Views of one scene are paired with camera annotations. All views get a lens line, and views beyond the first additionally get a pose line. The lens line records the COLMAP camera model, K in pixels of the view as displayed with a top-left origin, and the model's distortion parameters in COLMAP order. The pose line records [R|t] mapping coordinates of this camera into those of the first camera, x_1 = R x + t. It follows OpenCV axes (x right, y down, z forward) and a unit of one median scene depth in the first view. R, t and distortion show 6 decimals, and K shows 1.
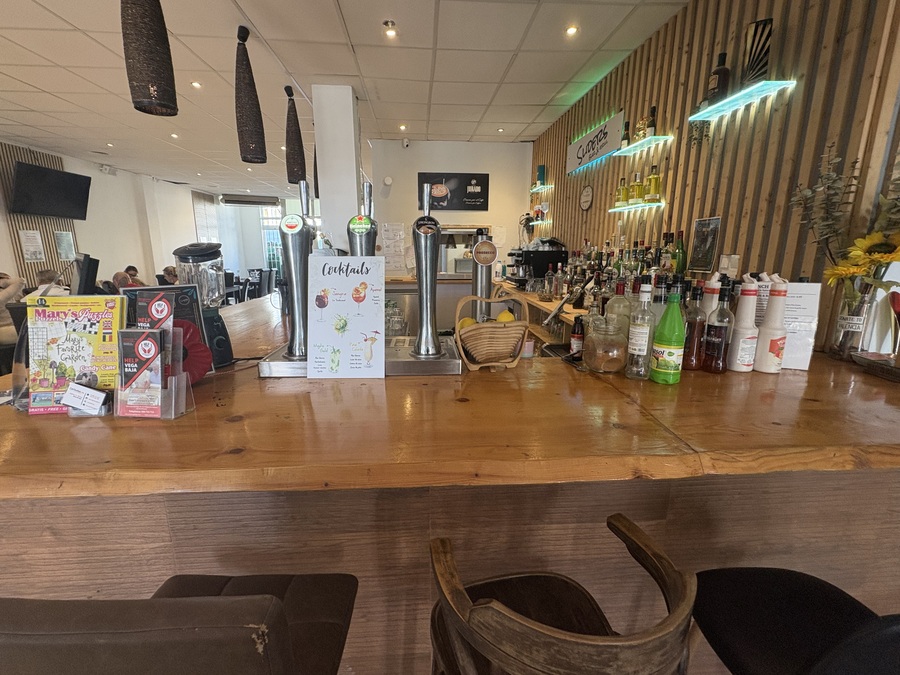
lens RADIAL K [[408.3, 0, 450.0], [0, 408.3, 337.5], [0, 0, 1]] dist [0.000596, 0.000221]
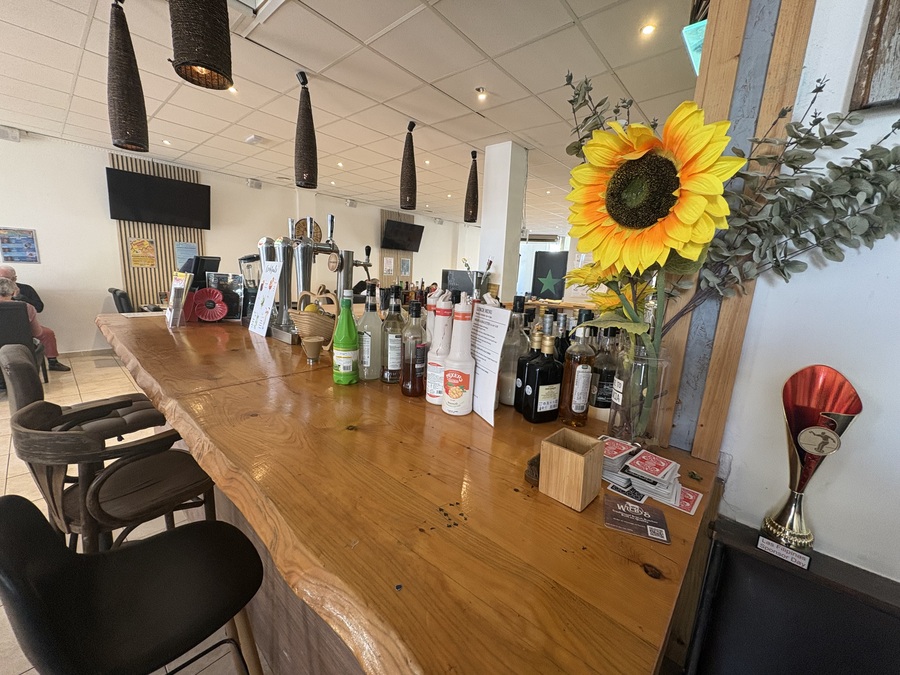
lens RADIAL K [[356.2, 0, 450.0], [0, 356.2, 337.5], [0, 0, 1]] dist [-0.001342, 0.000191]
pose [[0.696164, 0.165508, -0.698543, 0.616252], [-0.203177, 0.978700, 0.029401, -0.041264], [0.688531, 0.121460, 0.714964, 0.236019]]
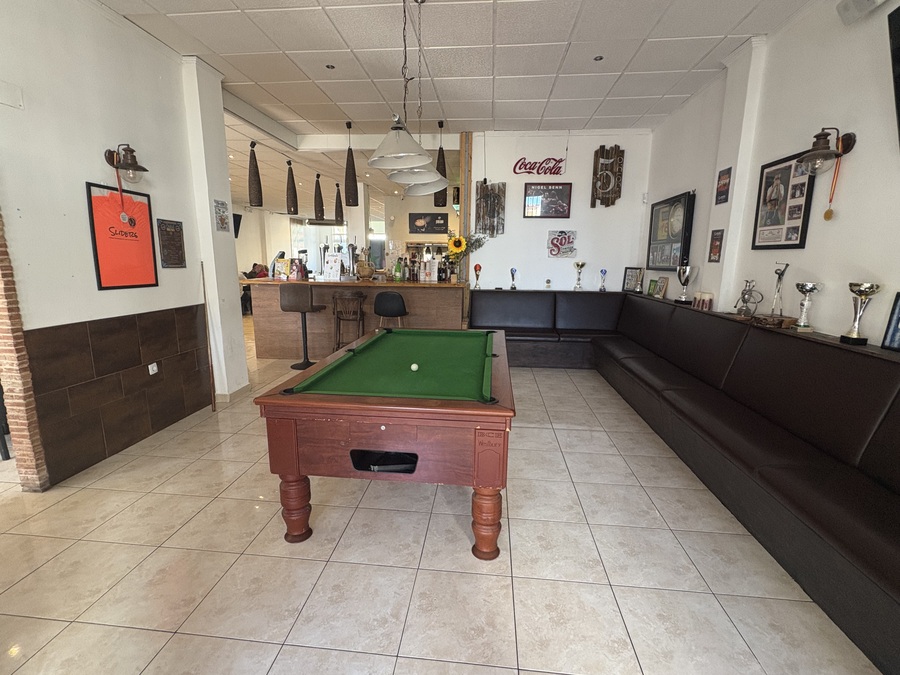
lens RADIAL K [[412.7, 0, 450.0], [0, 412.7, 337.5], [0, 0, 1]] dist [-0.000119, 0.000047]
pose [[0.985760, 0.039869, -0.163364, 0.849325], [-0.044279, 0.998744, -0.023444, 0.370693], [0.162224, 0.030344, 0.986287, -1.536050]]
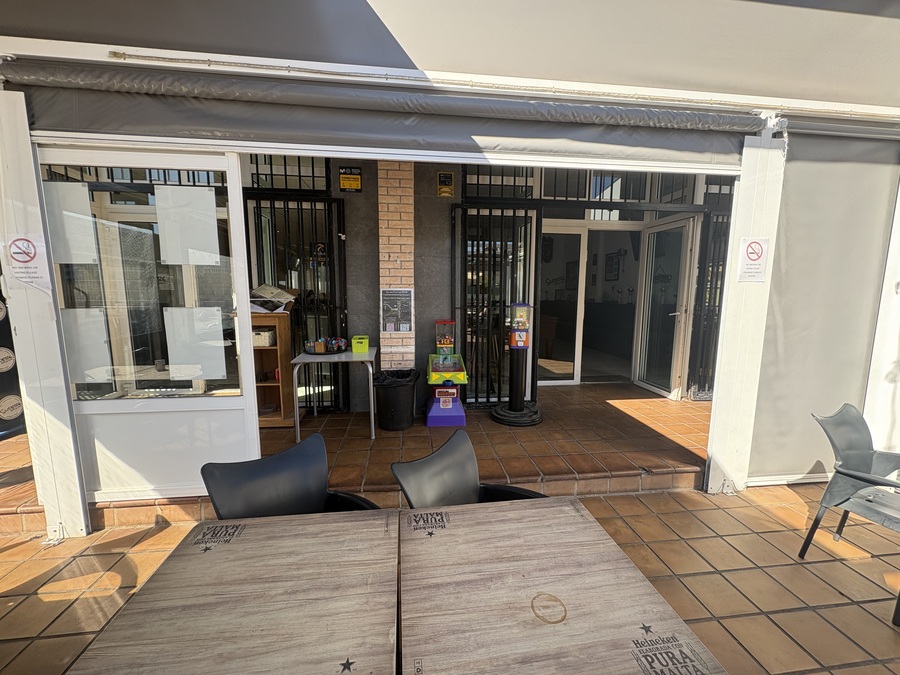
lens RADIAL K [[356.2, 0, 450.0], [0, 356.2, 337.5], [0, 0, 1]] dist [-0.001342, 0.000191]
pose [[0.998850, -0.005825, 0.047595, -0.008074], [0.009748, 0.996534, -0.082618, 0.793710], [-0.046949, 0.082987, 0.995444, -3.237528]]
